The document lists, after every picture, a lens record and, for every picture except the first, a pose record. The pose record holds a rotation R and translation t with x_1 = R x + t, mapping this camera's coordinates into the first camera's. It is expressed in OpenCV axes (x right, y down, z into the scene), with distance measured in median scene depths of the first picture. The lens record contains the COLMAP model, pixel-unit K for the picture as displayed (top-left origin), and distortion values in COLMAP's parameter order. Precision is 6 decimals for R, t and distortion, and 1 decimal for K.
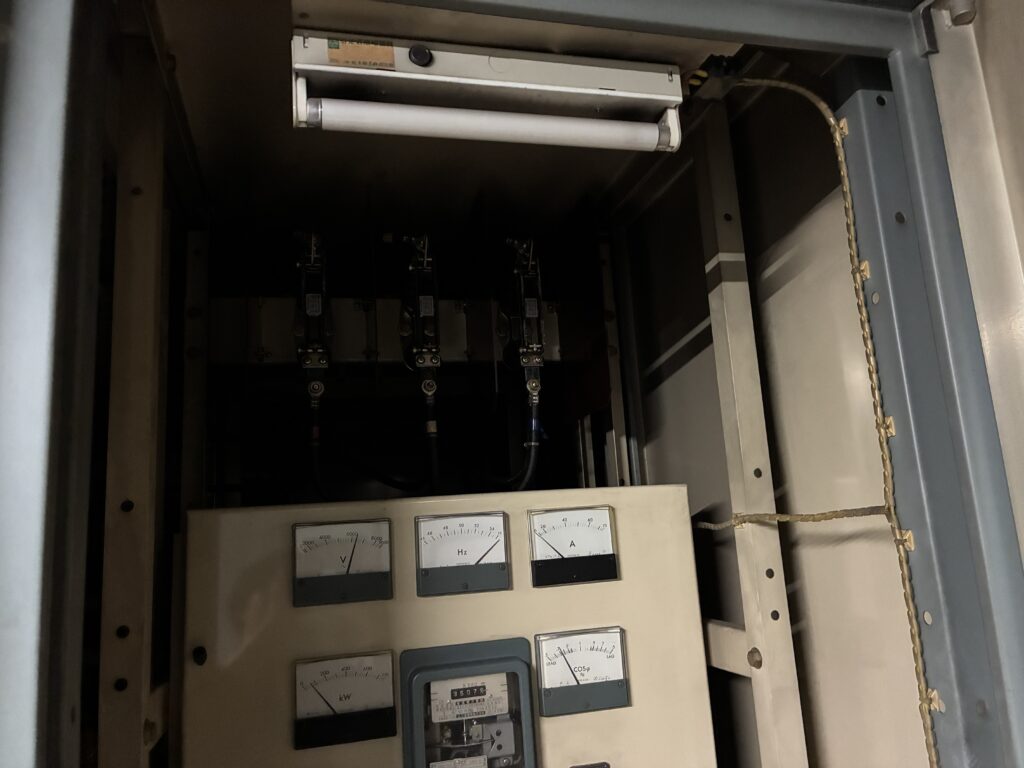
lens RADIAL K [[781.5, 0, 513.0], [0, 781.5, 383.2], [0, 0, 1]] dist [0.035002, -0.040862]
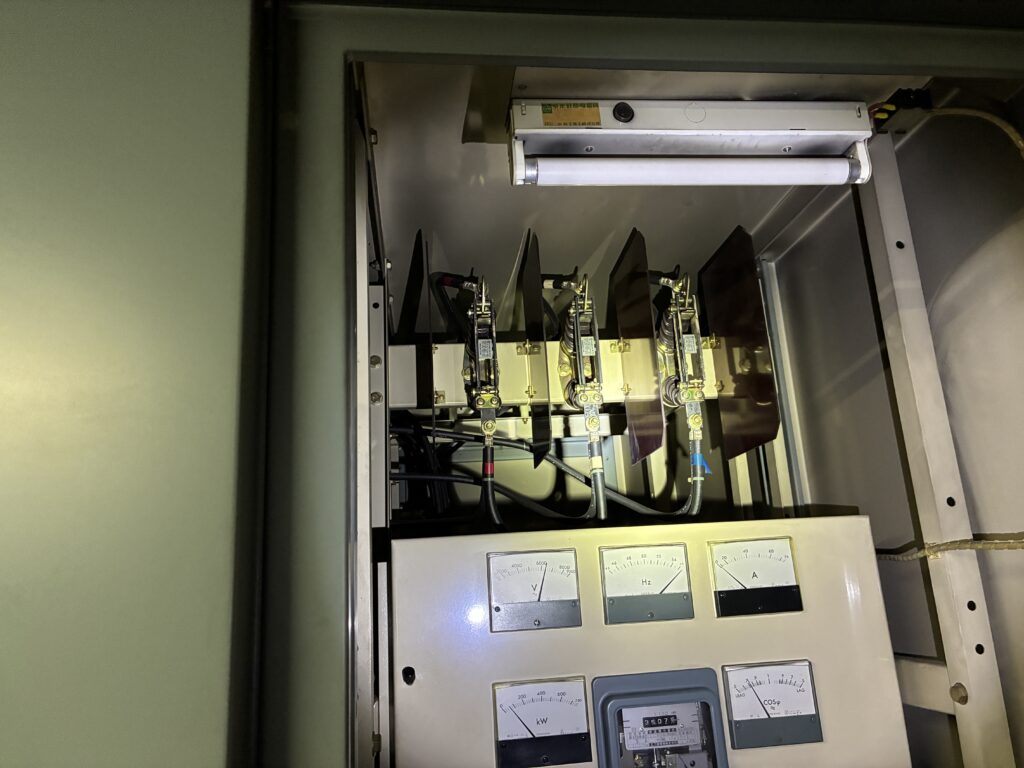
lens RADIAL K [[781.5, 0, 514.5], [0, 781.5, 383.9], [0, 0, 1]] dist [0.035002, -0.040862]
pose [[0.989710, -0.031498, -0.139579, -0.085867], [0.023529, 0.998017, -0.058379, 0.013138], [0.141141, 0.054494, 0.988489, -0.054221]]
